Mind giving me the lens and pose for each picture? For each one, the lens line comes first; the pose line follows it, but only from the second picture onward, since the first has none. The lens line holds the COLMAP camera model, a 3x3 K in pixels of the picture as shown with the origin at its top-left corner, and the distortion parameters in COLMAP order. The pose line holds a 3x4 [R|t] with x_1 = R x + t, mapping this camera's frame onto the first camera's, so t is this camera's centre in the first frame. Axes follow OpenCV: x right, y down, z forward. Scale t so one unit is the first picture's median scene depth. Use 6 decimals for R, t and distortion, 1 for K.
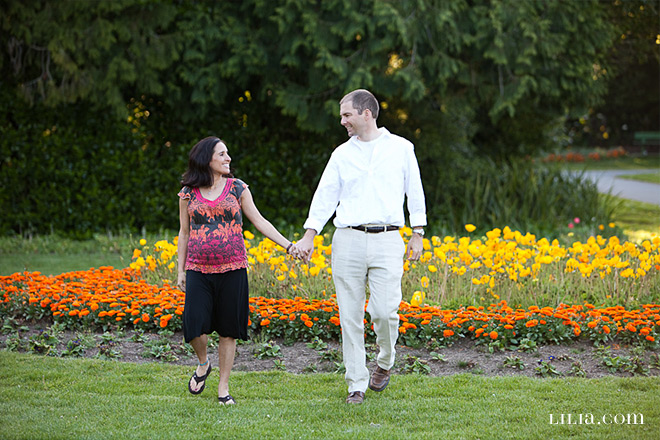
lens RADIAL K [[3430.7, 0, 330.0], [0, 3430.7, 220.1], [0, 0, 1]] dist [0.161935, 0.000000]
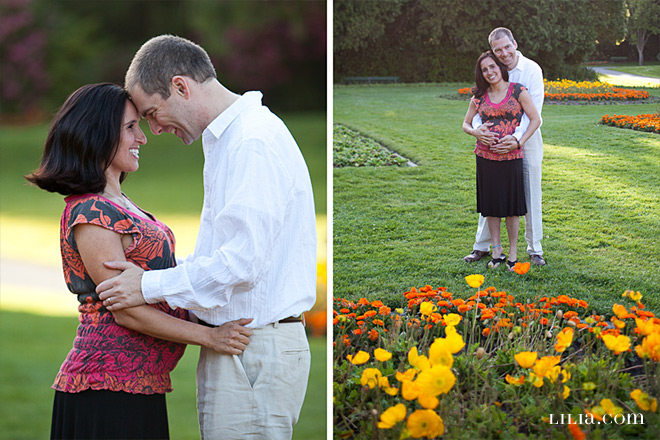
lens RADIAL K [[3430.7, 0, 330.2], [0, 3430.7, 219.9], [0, 0, 1]] dist [0.161935, 0.000000]
pose [[0.998186, 0.002873, -0.060130, 0.009895], [-0.001014, 0.999521, 0.030928, 0.043066], [0.060190, -0.030811, 0.997711, -3.257476]]
